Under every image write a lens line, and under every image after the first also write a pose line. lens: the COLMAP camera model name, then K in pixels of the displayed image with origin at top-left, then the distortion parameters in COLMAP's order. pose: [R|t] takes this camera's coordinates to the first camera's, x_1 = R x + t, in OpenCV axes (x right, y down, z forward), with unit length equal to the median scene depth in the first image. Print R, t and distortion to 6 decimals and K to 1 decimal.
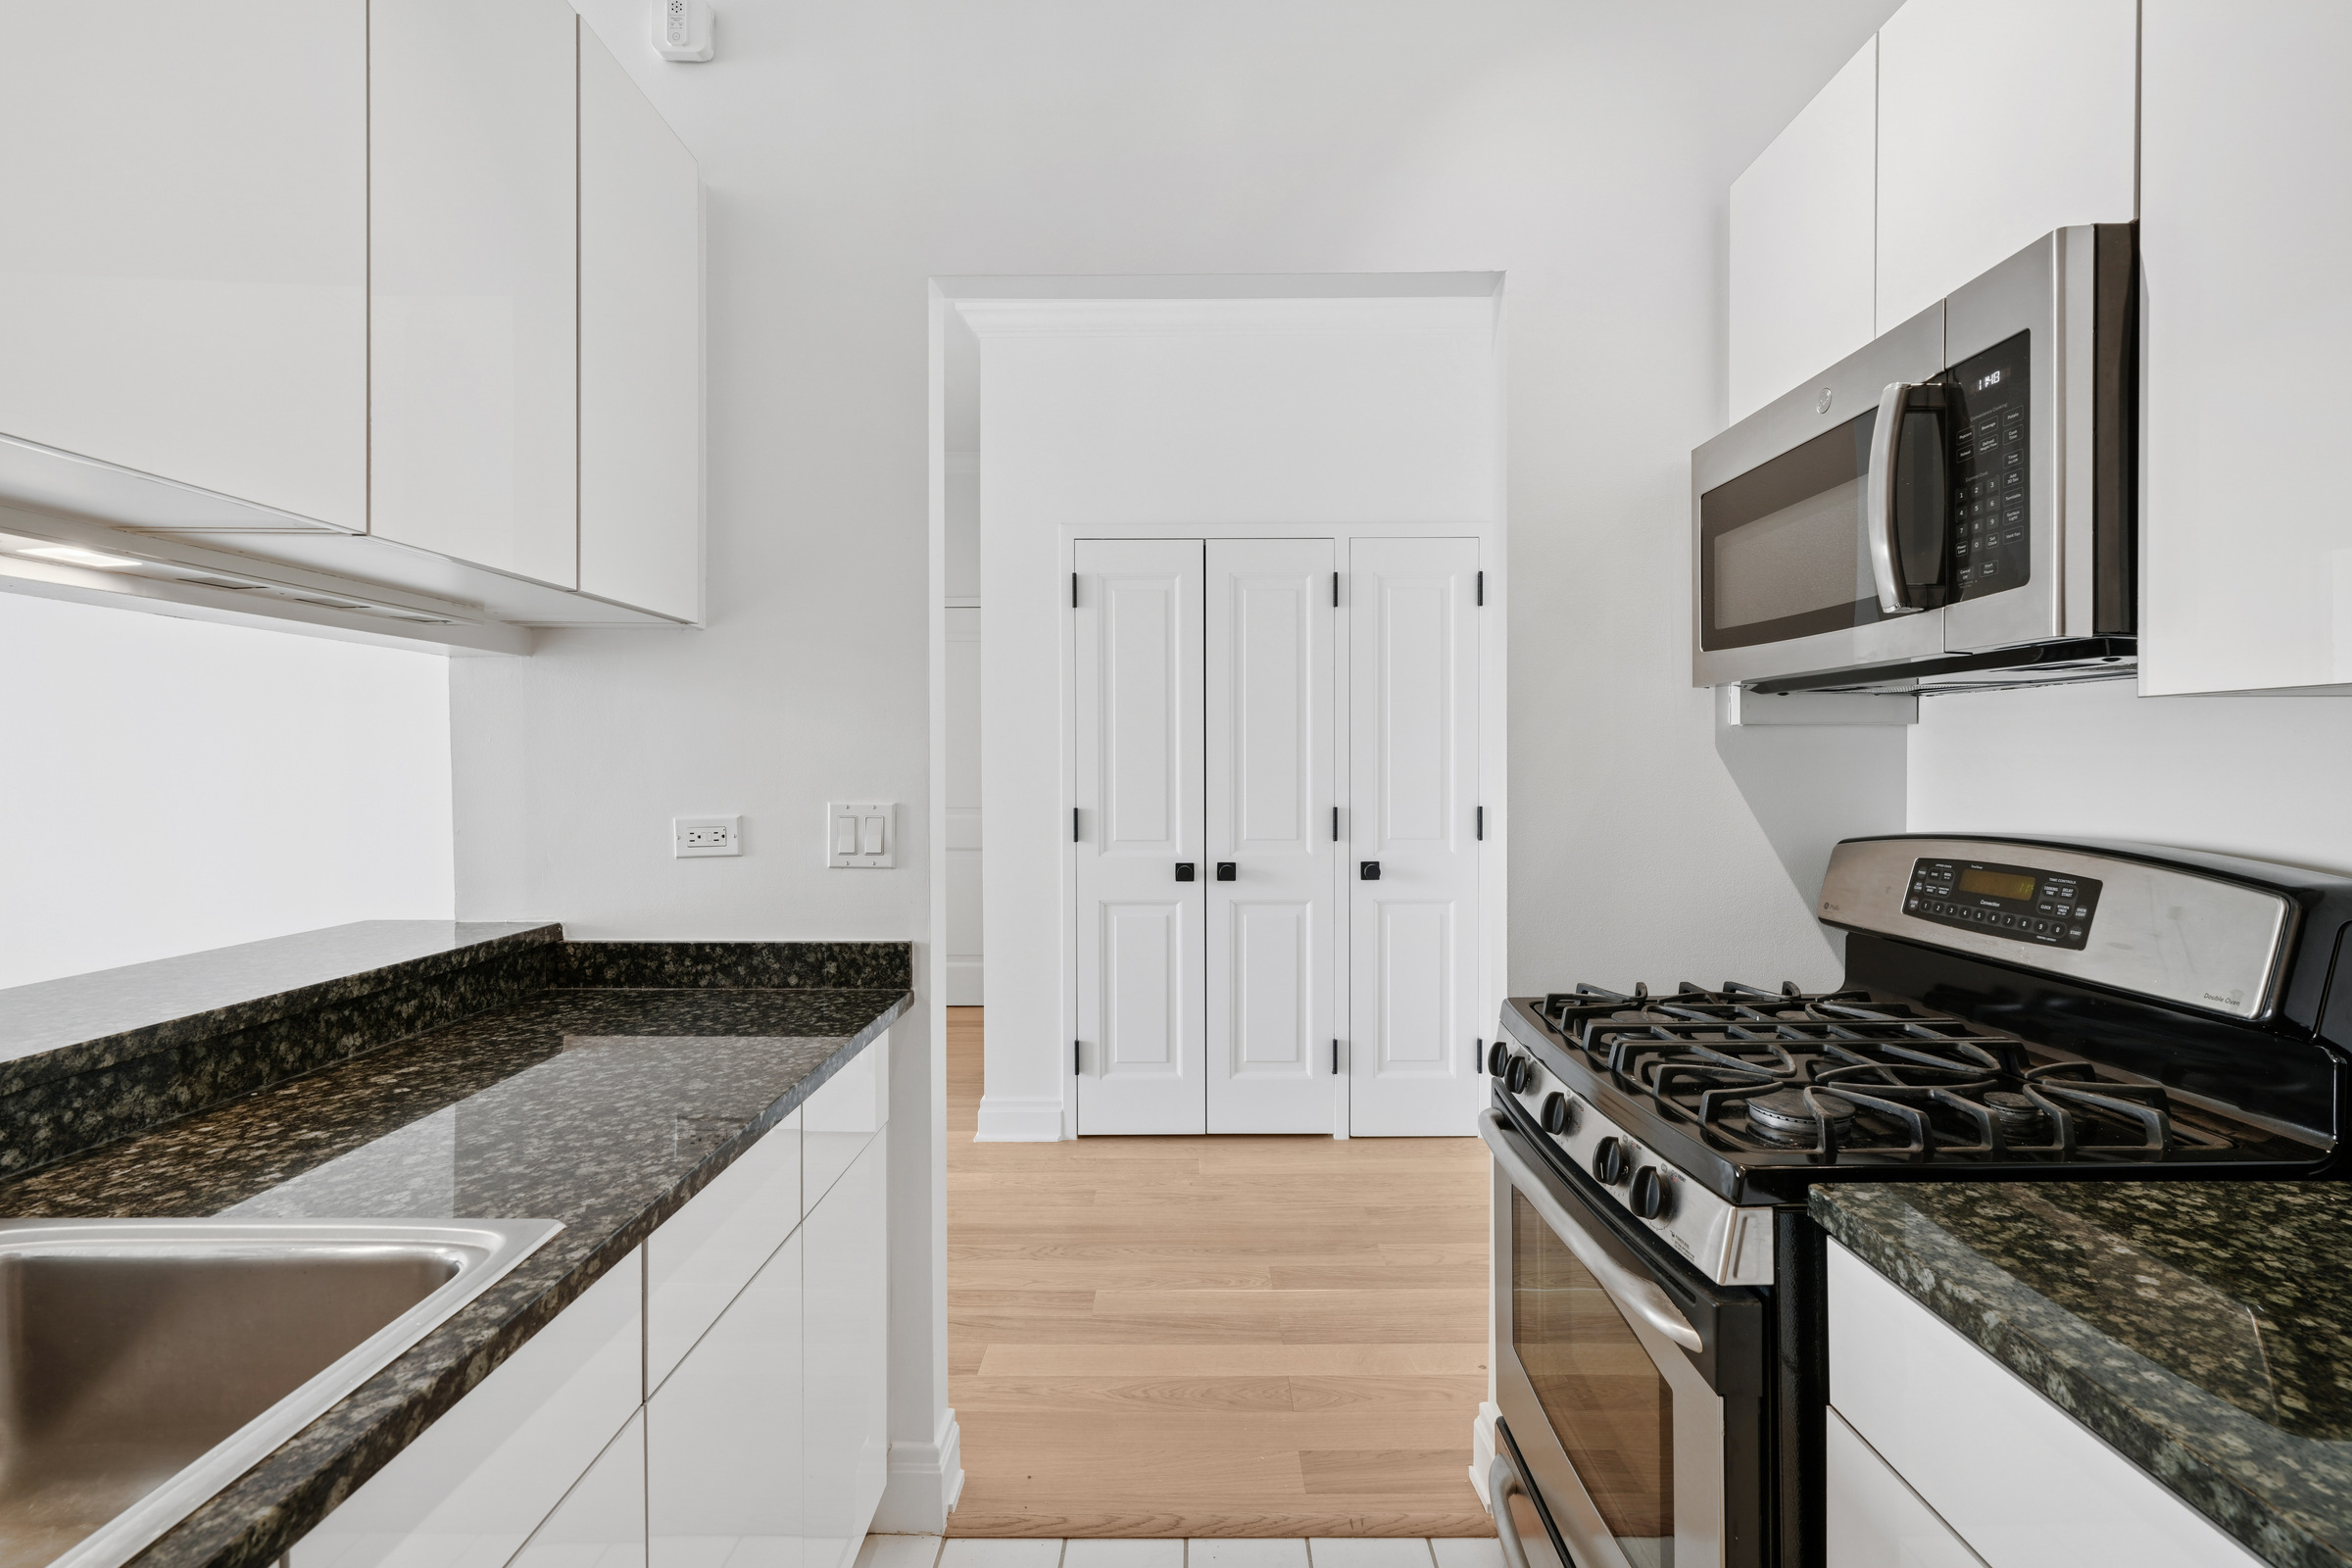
lens RADIAL K [[1053.9, 0, 1172.3], [0, 1053.9, 775.6], [0, 0, 1]] dist [0.001406, 0.000288]
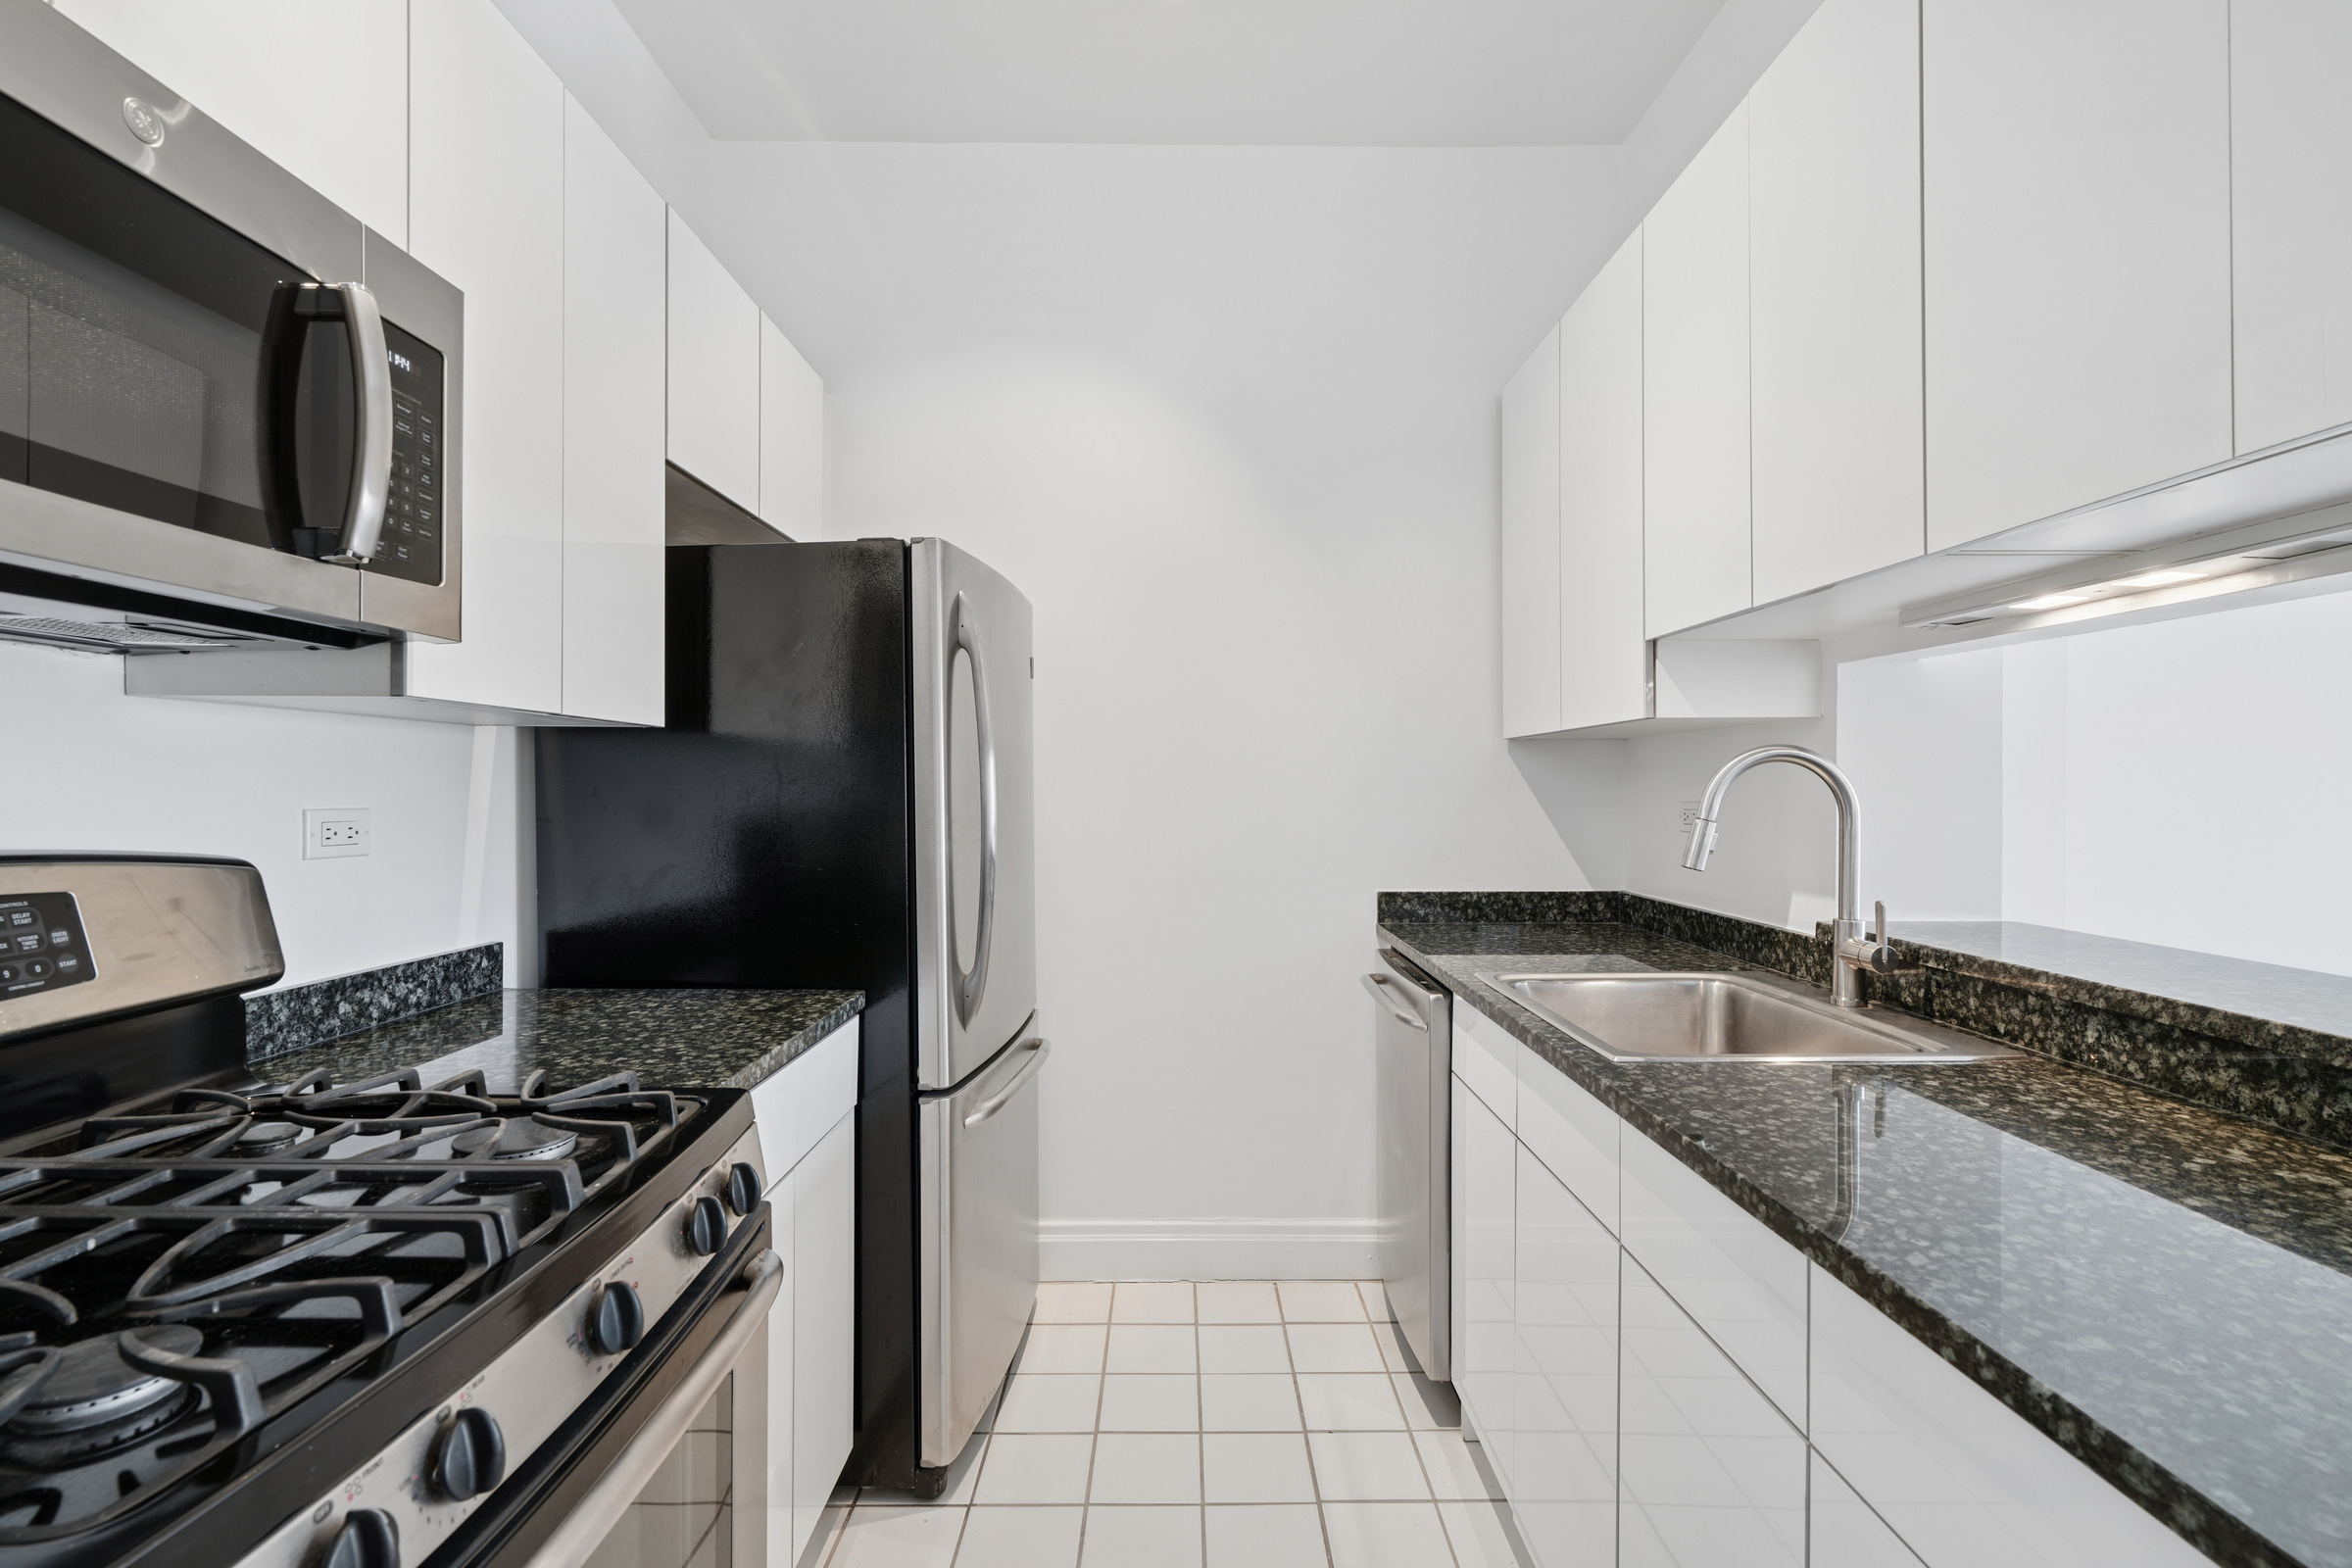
lens RADIAL K [[1053.9, 0, 1176.7], [0, 1053.9, 783.6], [0, 0, 1]] dist [0.001406, 0.000288]
pose [[-0.999994, -0.002502, -0.002477, 0.045367], [-0.002527, 0.999945, 0.010146, 0.007401], [0.002451, 0.010153, -0.999945, 1.767576]]
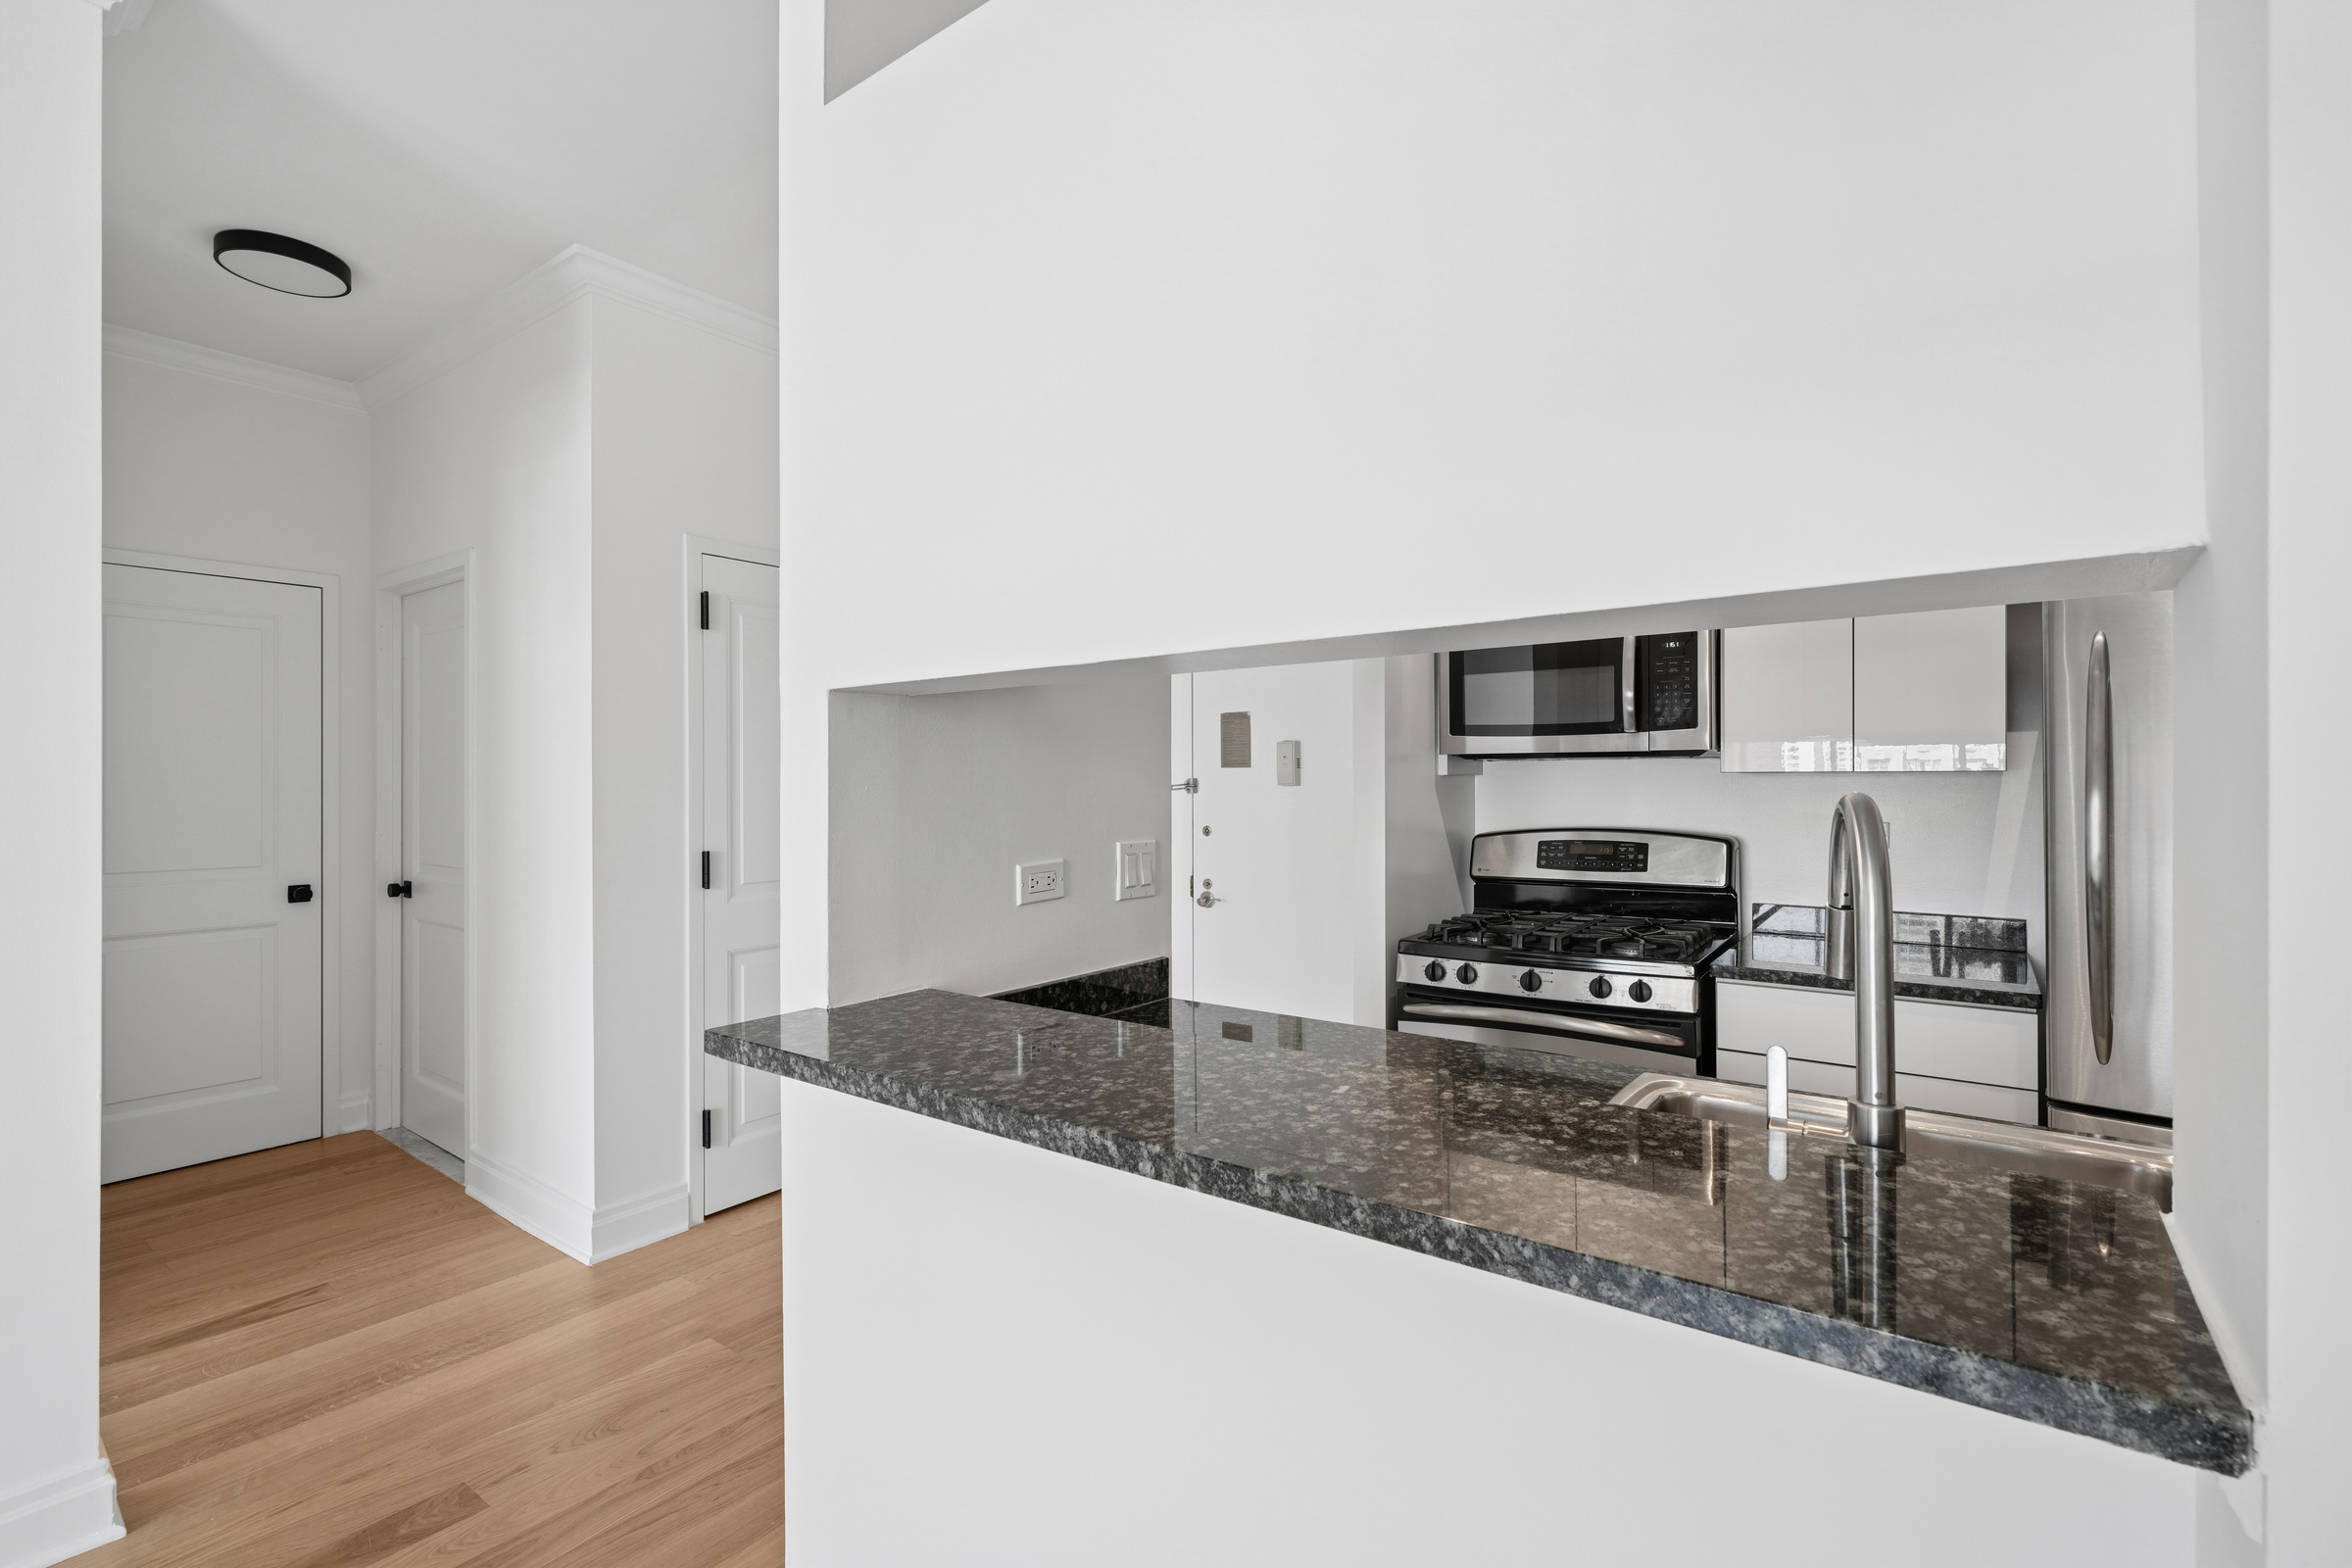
lens RADIAL K [[1053.9, 0, 1174.4], [0, 1053.9, 781.5], [0, 0, 1]] dist [0.001406, 0.000288]
pose [[0.594302, -0.002243, 0.804239, -1.727208], [0.017894, 0.999785, -0.010434, -0.037577], [-0.804043, 0.020592, 0.594215, 0.414779]]
